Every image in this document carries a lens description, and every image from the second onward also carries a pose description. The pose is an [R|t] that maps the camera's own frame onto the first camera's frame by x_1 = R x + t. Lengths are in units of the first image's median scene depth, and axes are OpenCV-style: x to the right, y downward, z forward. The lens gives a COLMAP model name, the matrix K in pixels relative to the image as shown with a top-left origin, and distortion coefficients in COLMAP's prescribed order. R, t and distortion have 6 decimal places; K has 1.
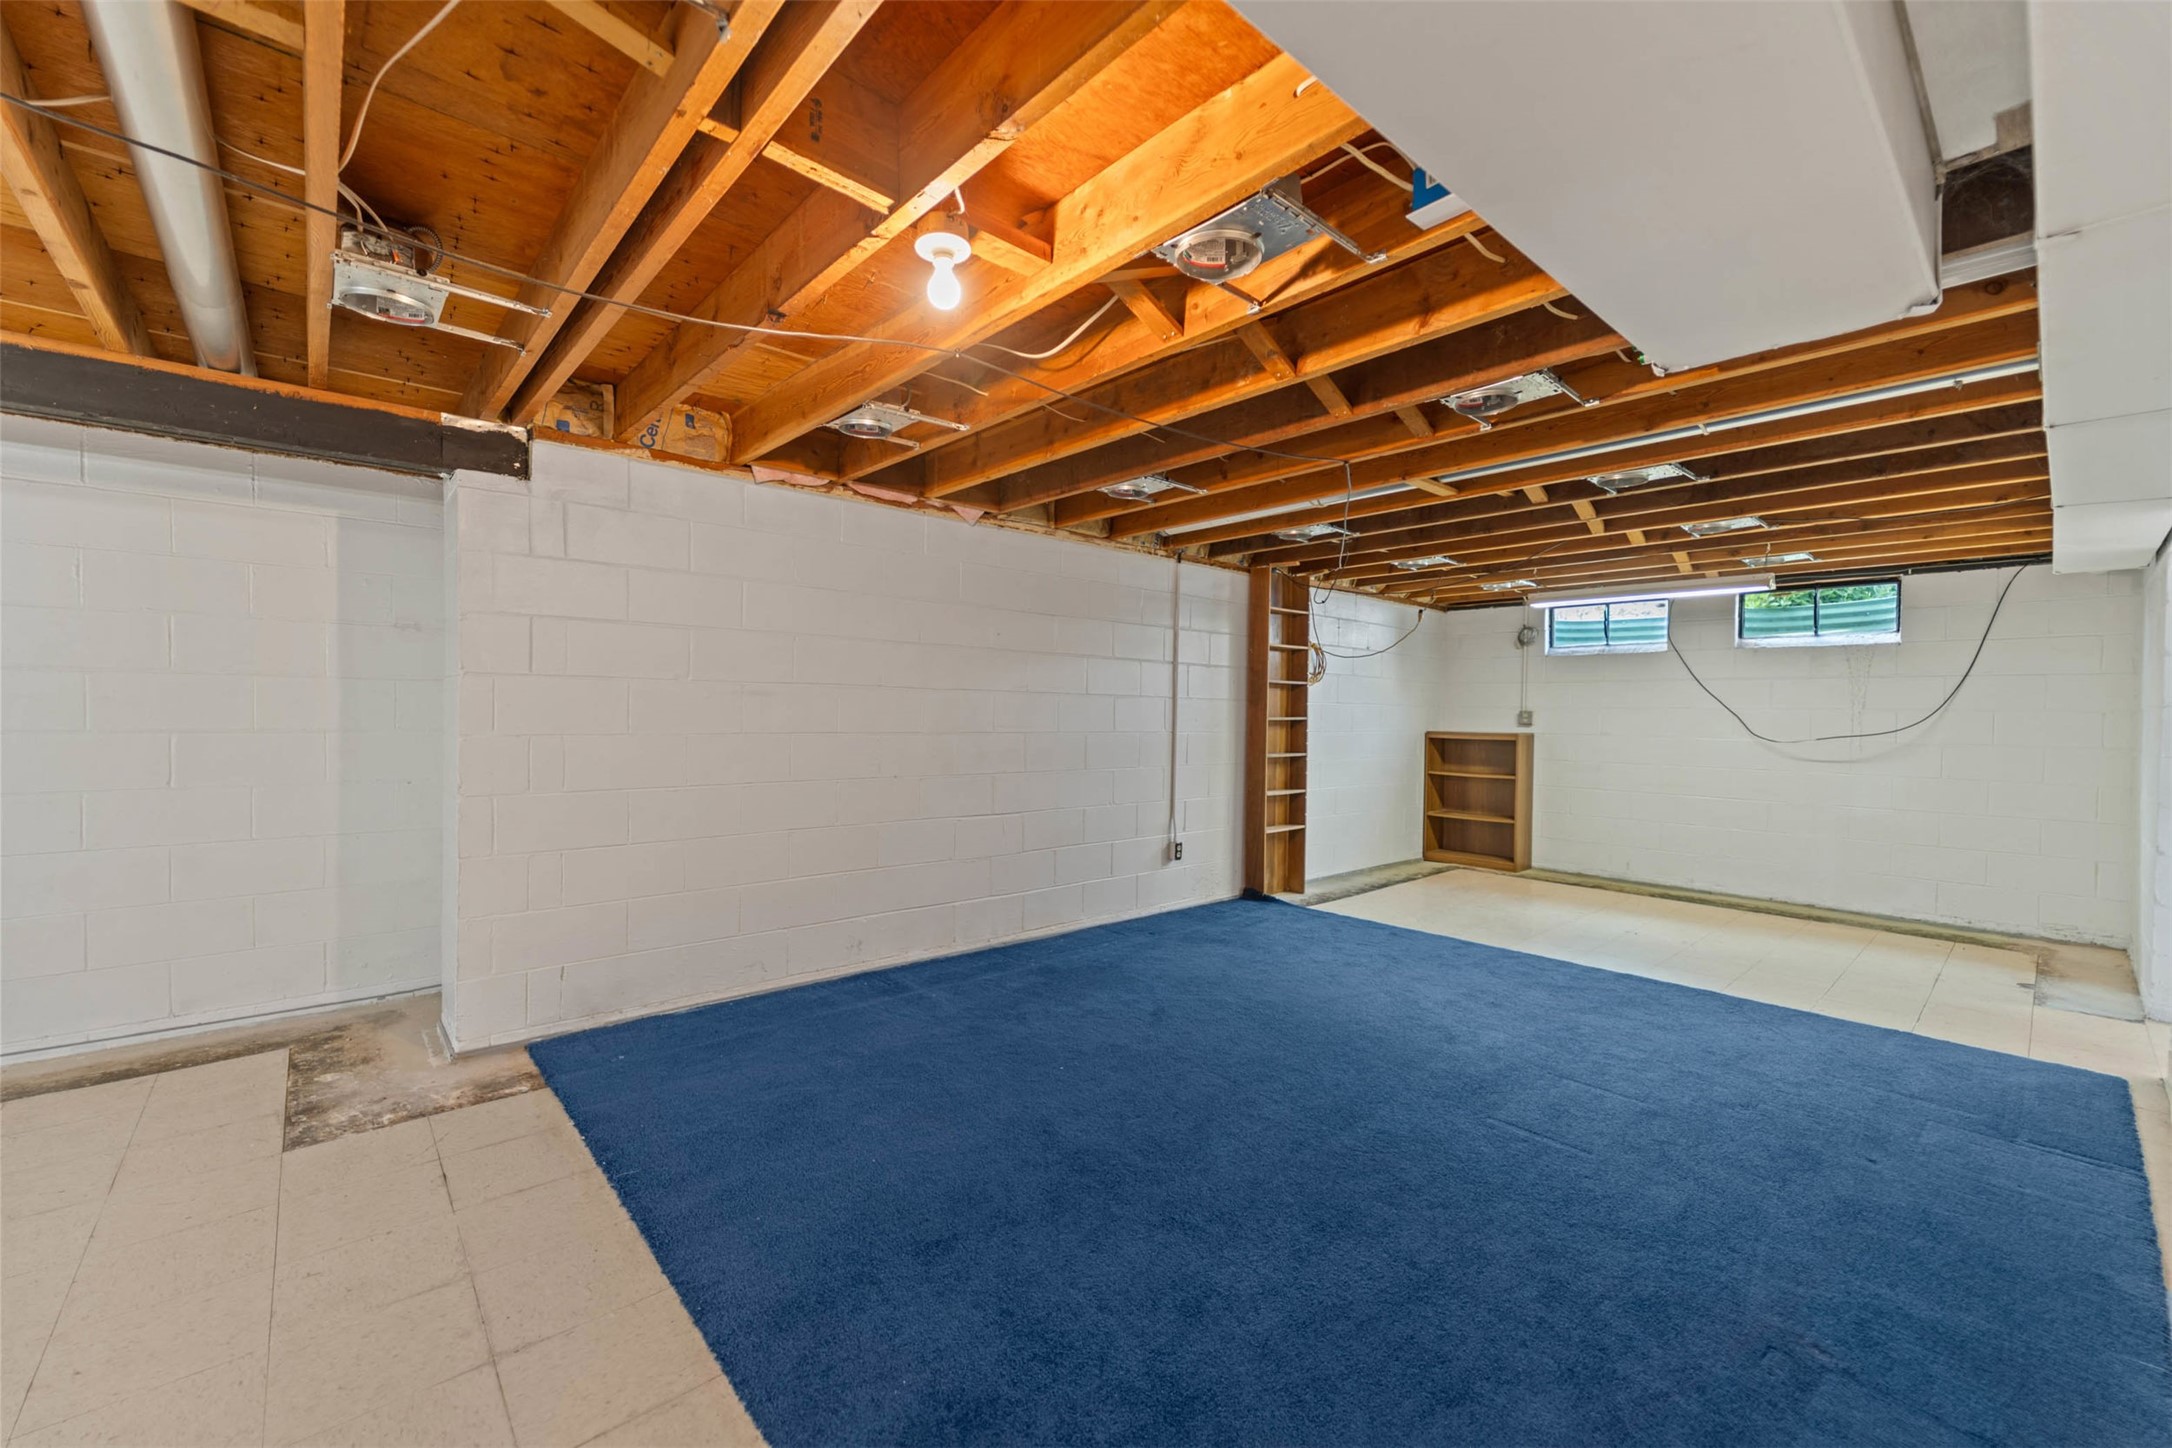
lens RADIAL K [[865.4, 0, 1098.1], [0, 865.4, 719.5], [0, 0, 1]] dist [-0.000715, -0.000161]
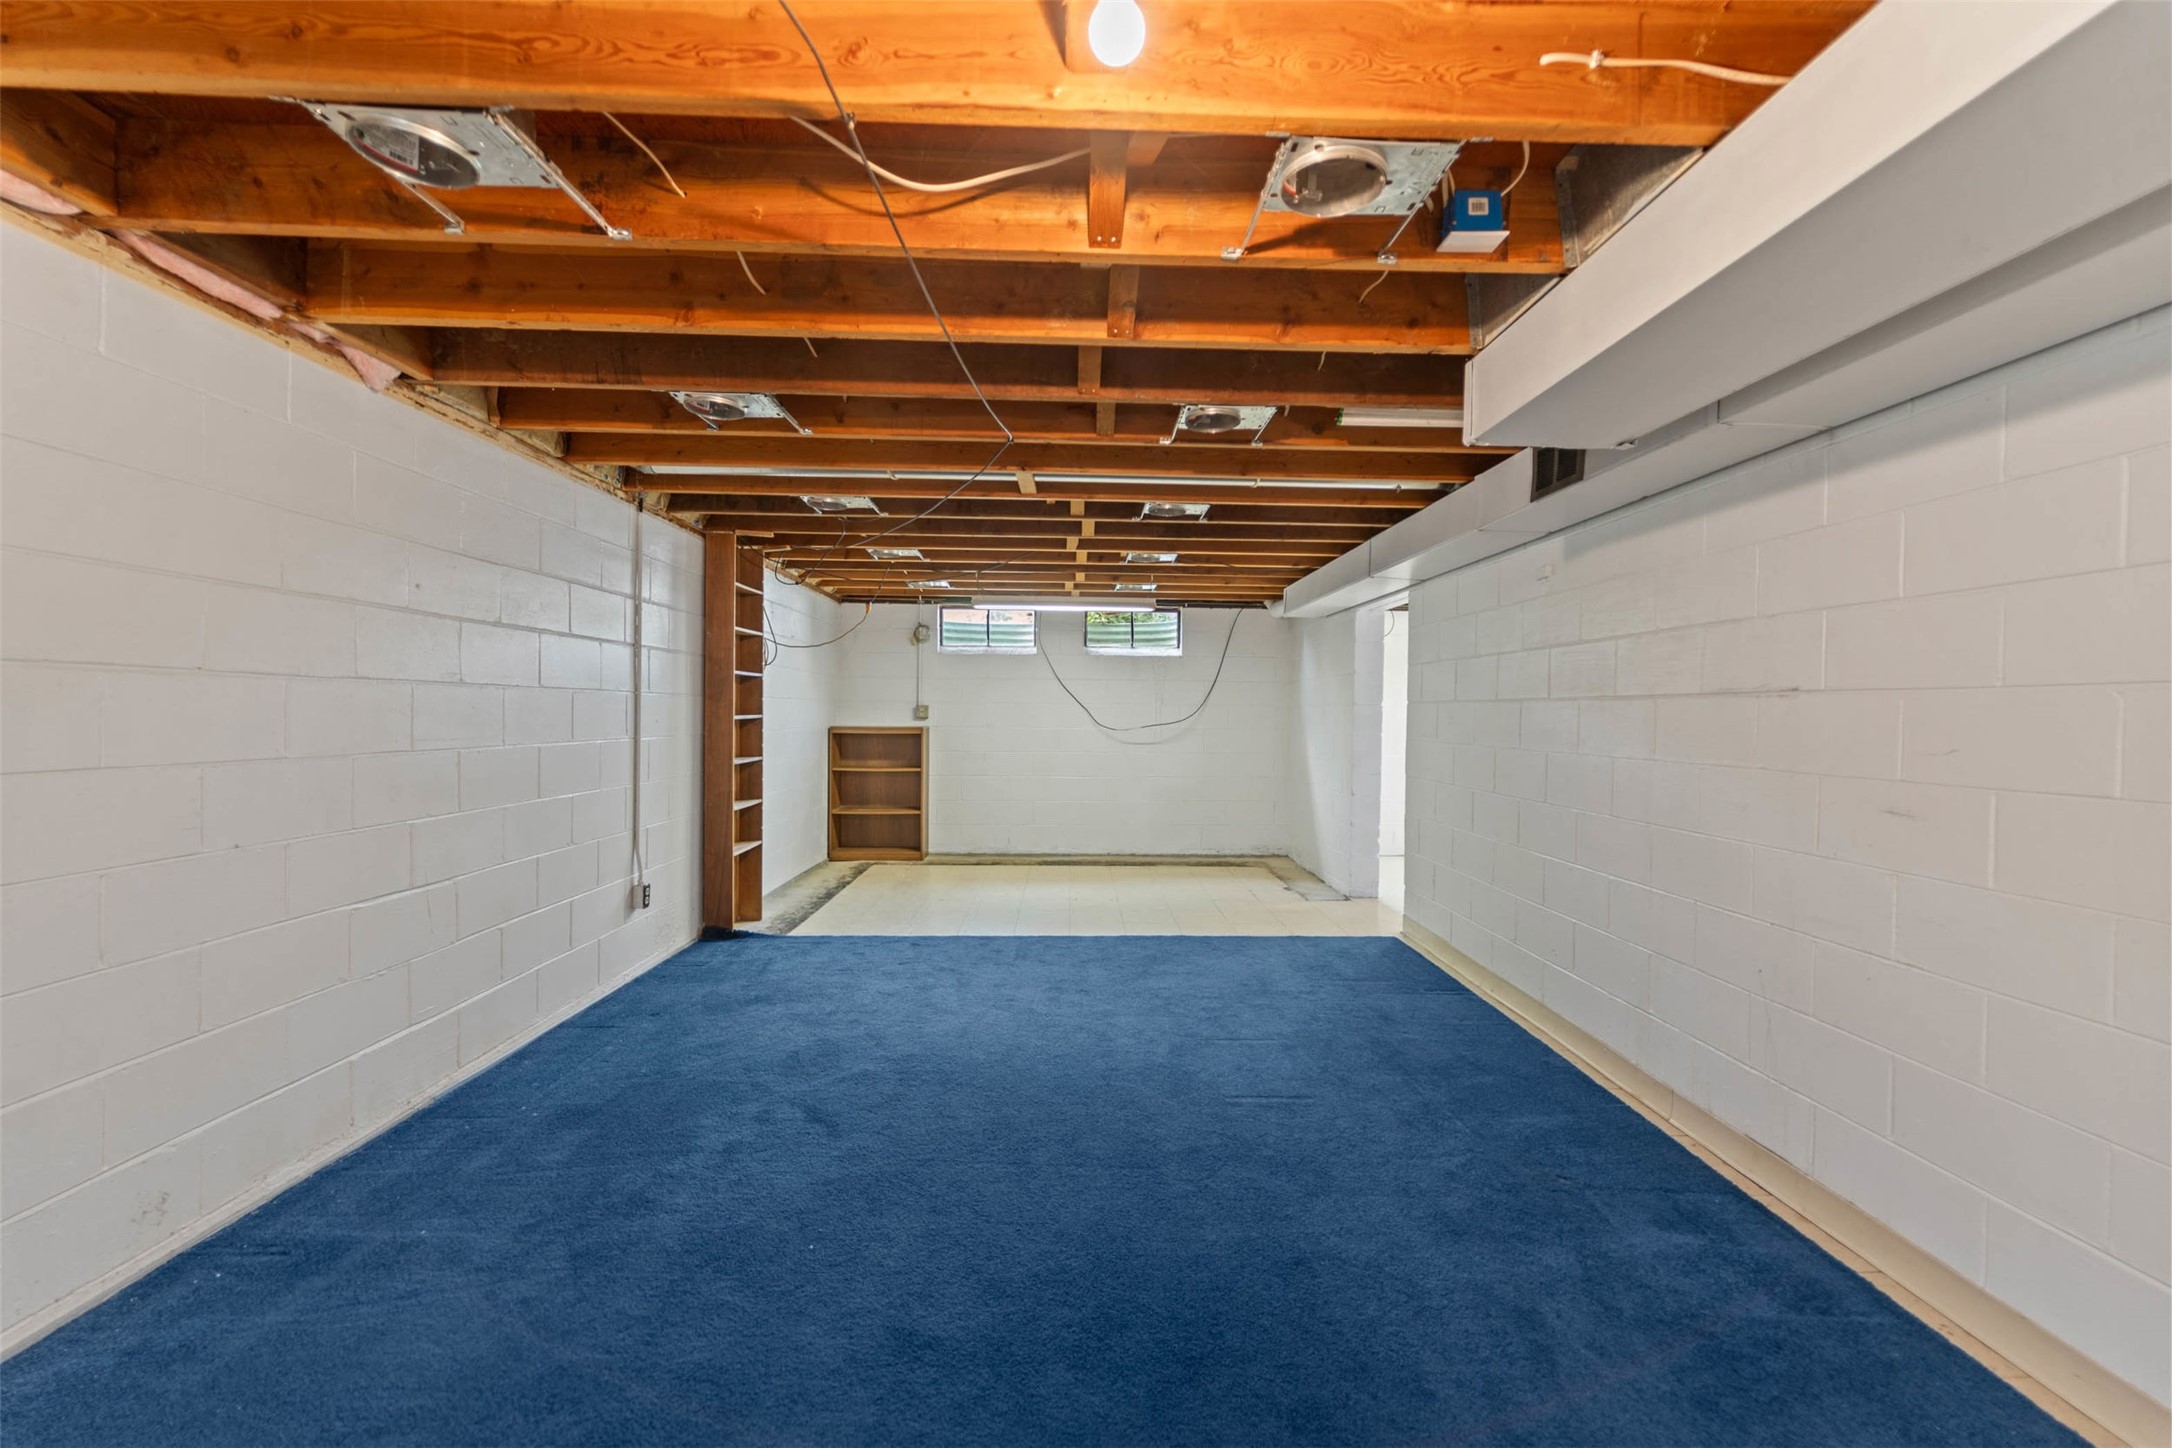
lens RADIAL K [[865.4, 0, 1098.1], [0, 865.4, 719.5], [0, 0, 1]] dist [-0.000715, -0.000161]
pose [[0.646014, -0.016185, 0.763154, -0.225656], [0.005779, 0.999850, 0.016313, -0.011316], [-0.763303, -0.006128, 0.646011, 0.216696]]
